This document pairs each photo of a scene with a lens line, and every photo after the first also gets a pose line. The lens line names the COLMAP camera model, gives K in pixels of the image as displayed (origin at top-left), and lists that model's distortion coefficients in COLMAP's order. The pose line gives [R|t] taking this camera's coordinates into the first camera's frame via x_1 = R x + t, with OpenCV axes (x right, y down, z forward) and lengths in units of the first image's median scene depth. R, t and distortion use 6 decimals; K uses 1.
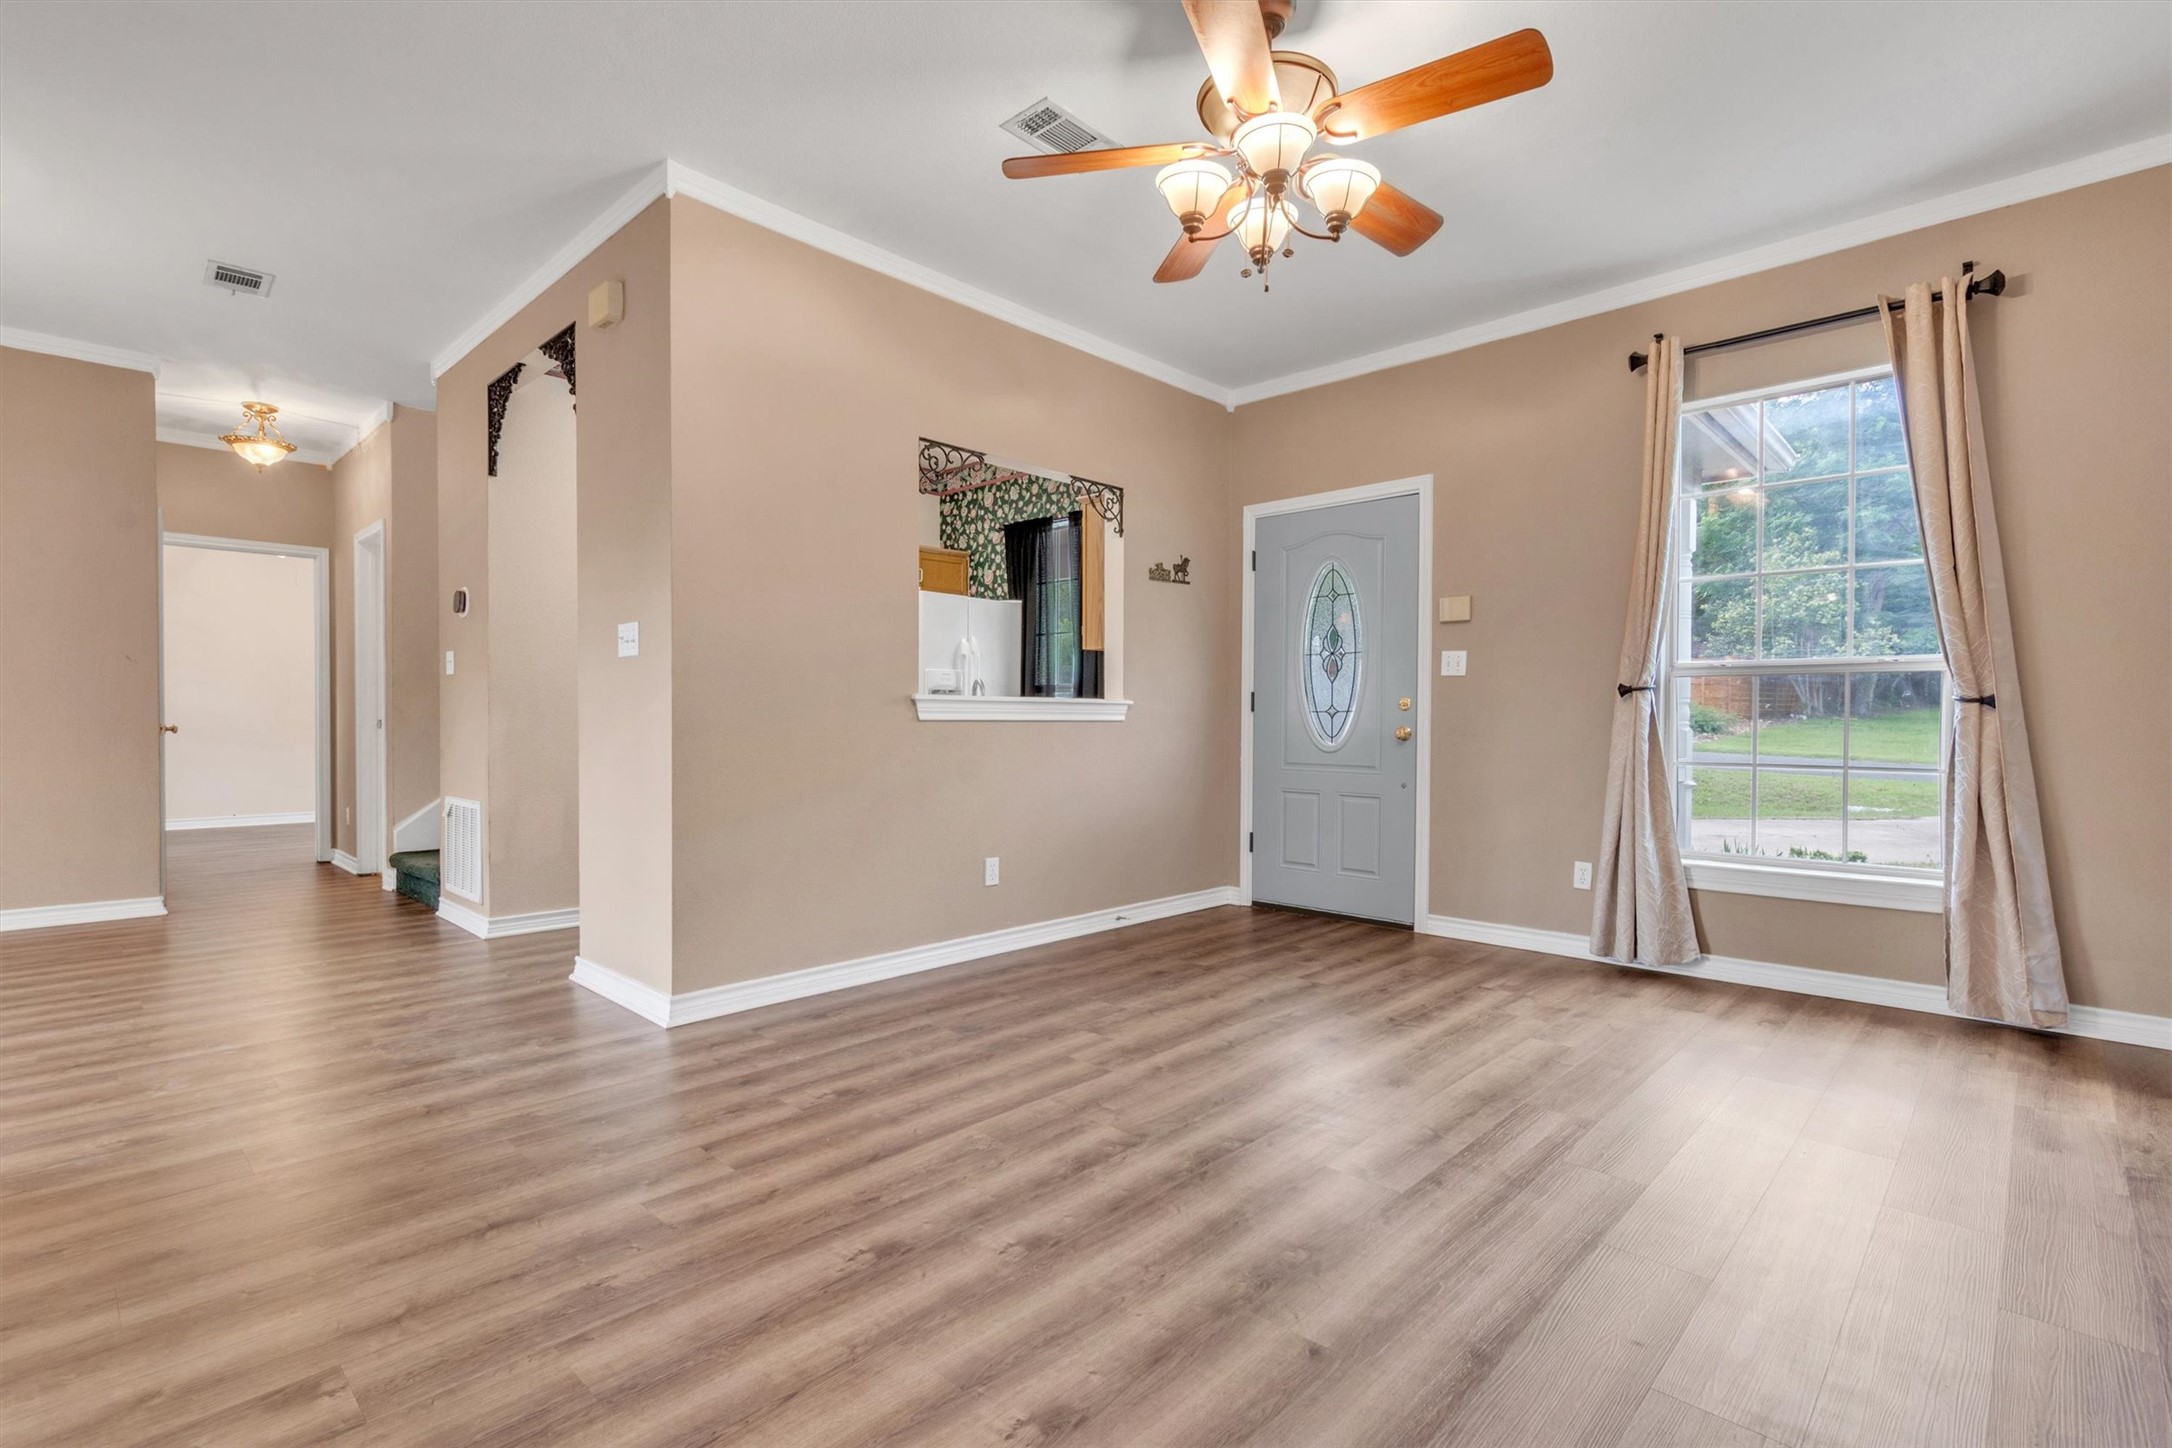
lens RADIAL K [[995.2, 0, 1092.7], [0, 995.2, 724.5], [0, 0, 1]] dist [0.002738, -0.001254]
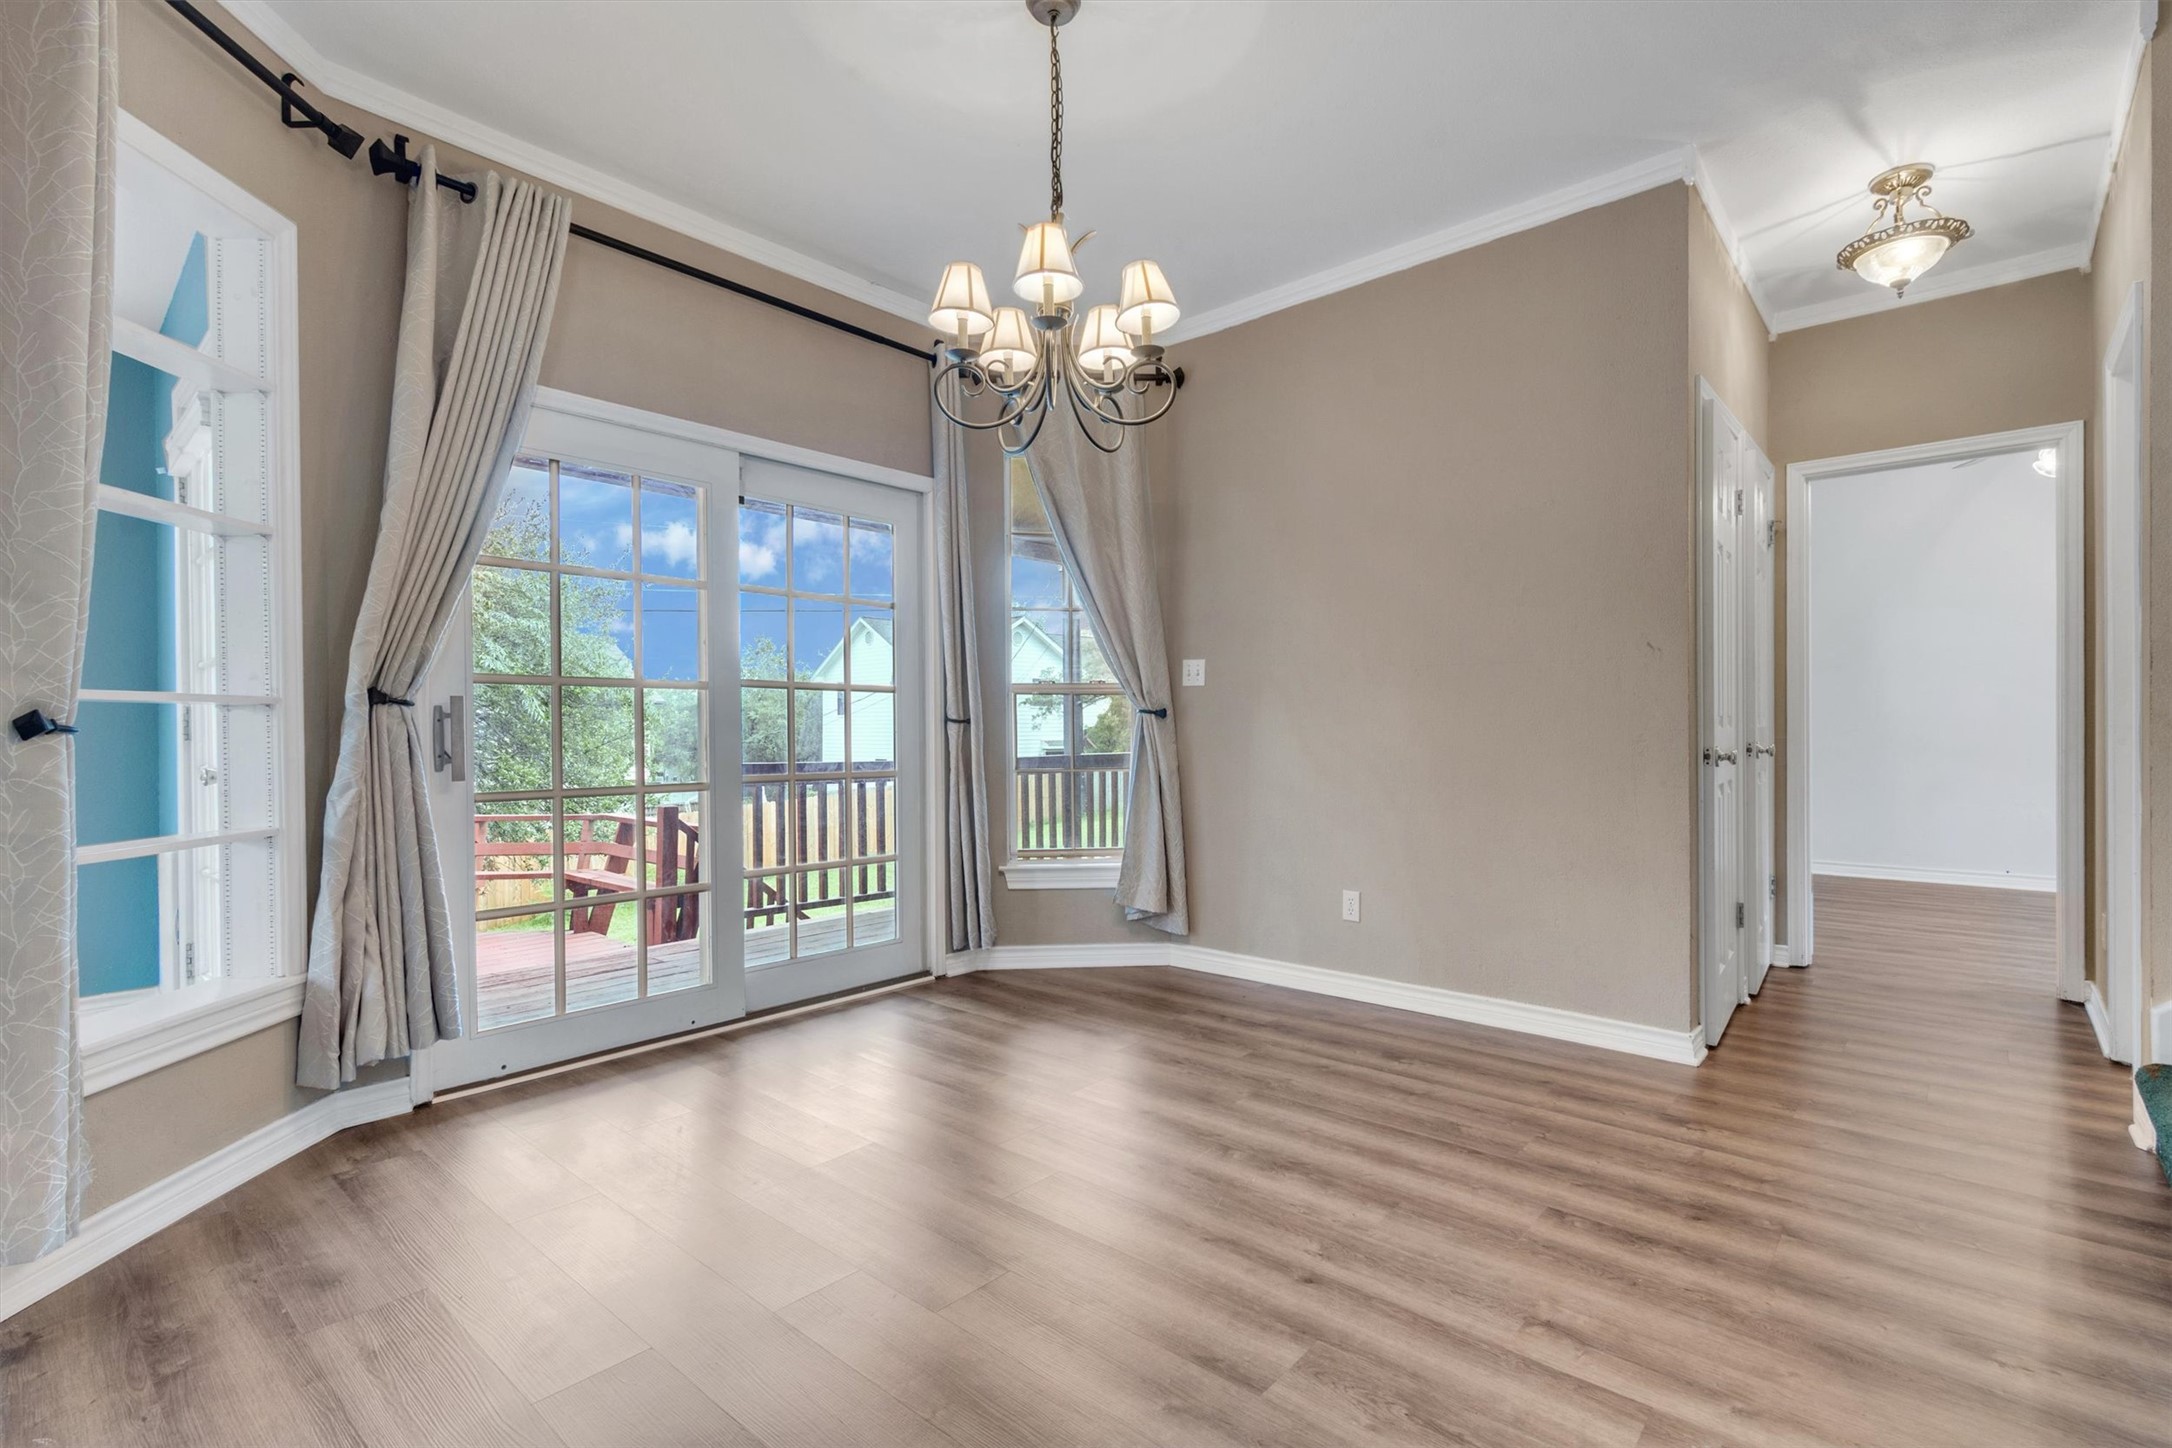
lens RADIAL K [[995.2, 0, 1092.5], [0, 995.2, 732.5], [0, 0, 1]] dist [0.002738, -0.001254]
pose [[0.032798, -0.000330, -0.999462, -0.060500], [-0.002042, 0.999998, -0.000397, -0.001815], [0.999460, 0.002054, 0.032798, 0.109140]]
